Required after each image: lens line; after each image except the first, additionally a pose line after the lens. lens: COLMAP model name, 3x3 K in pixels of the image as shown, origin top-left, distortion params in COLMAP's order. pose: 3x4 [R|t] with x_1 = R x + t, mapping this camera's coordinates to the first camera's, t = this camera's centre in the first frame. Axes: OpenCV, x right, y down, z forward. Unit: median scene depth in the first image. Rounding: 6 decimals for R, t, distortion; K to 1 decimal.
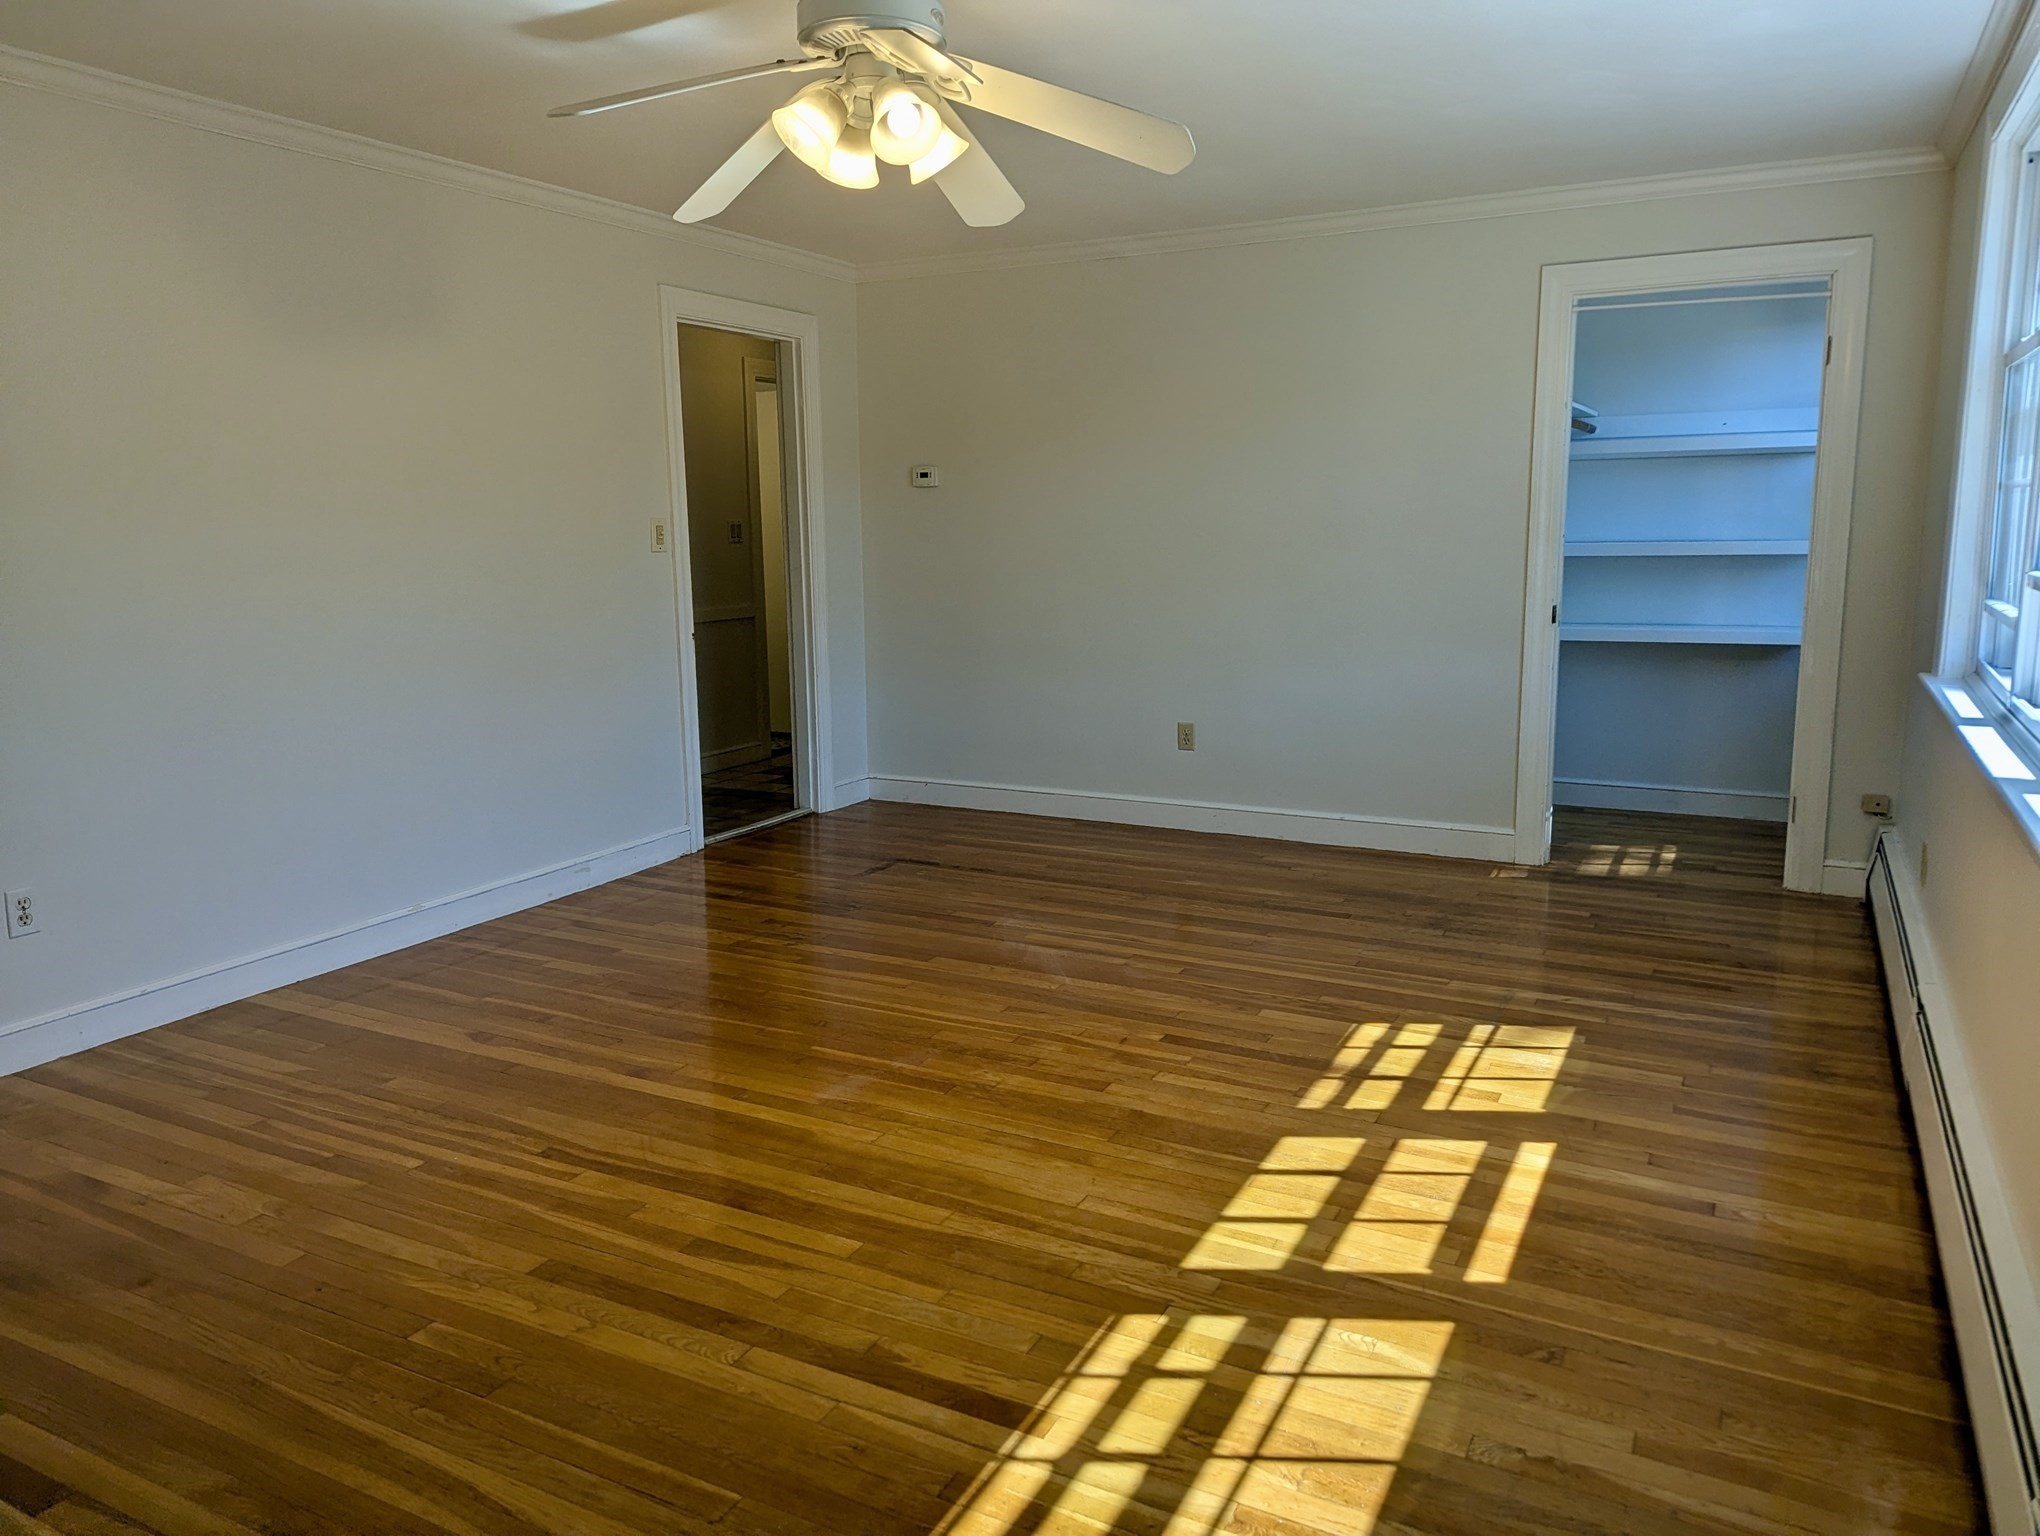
lens RADIAL K [[1440.8, 0, 1017.4], [0, 1440.8, 765.4], [0, 0, 1]] dist [0.006980, 0.000290]
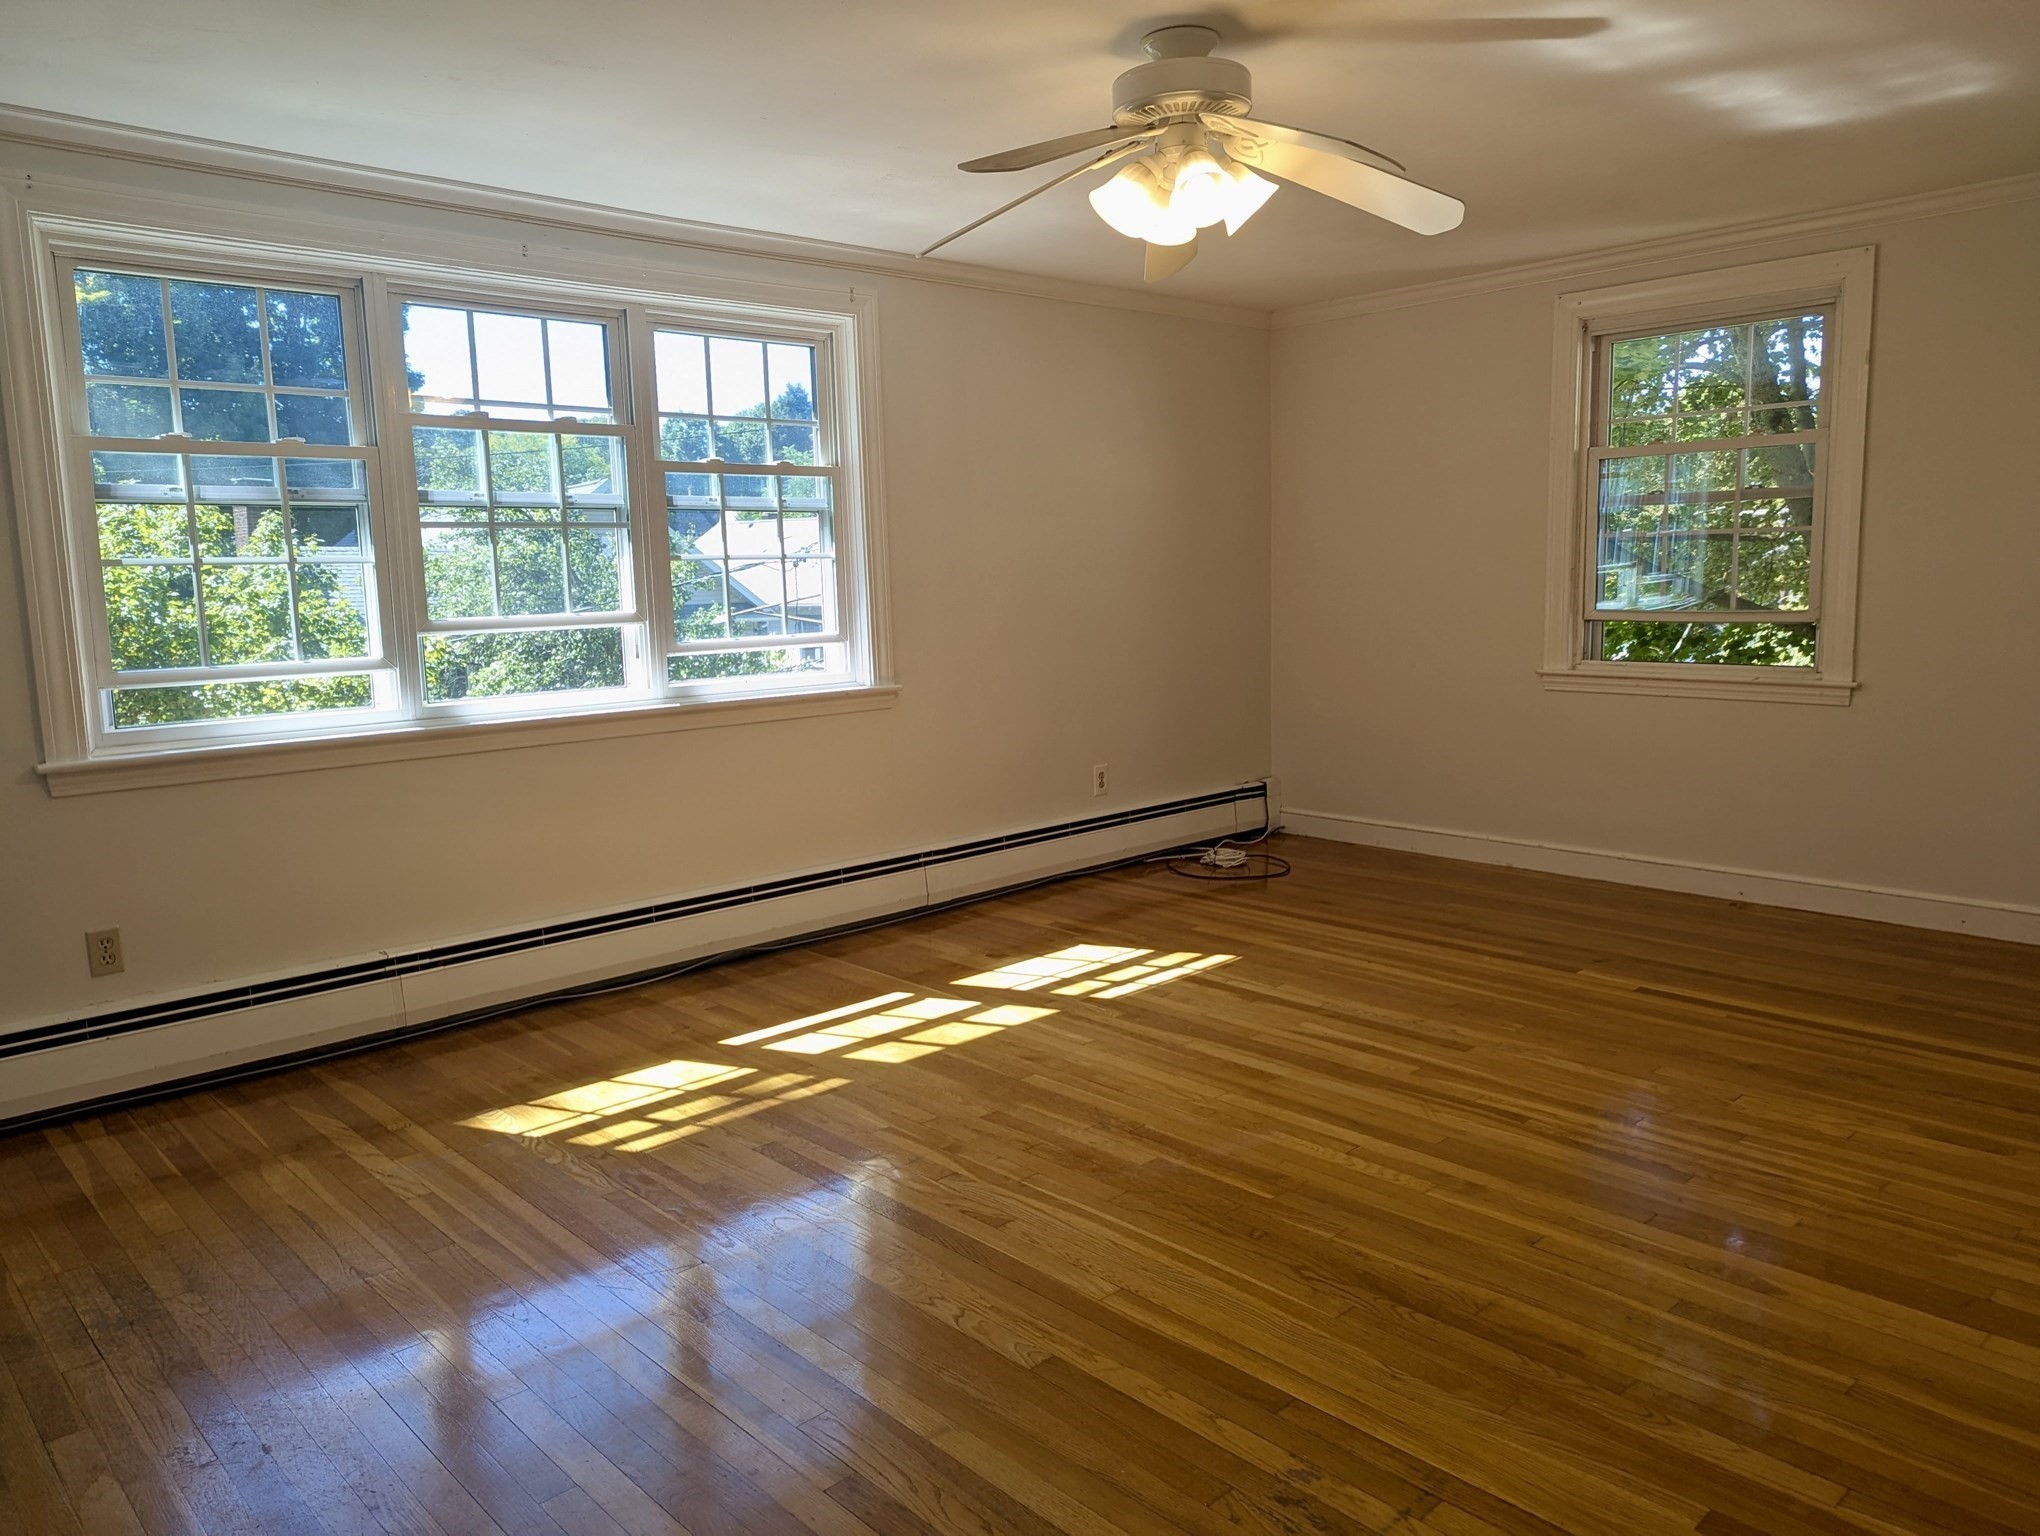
lens RADIAL K [[1440.8, 0, 1023.2], [0, 1440.8, 766.4], [0, 0, 1]] dist [0.006980, 0.000290]
pose [[-0.943992, -0.011878, 0.329756, -0.343992], [0.089144, 0.953012, 0.289520, -0.356426], [-0.317700, 0.302700, -0.898576, 2.135527]]
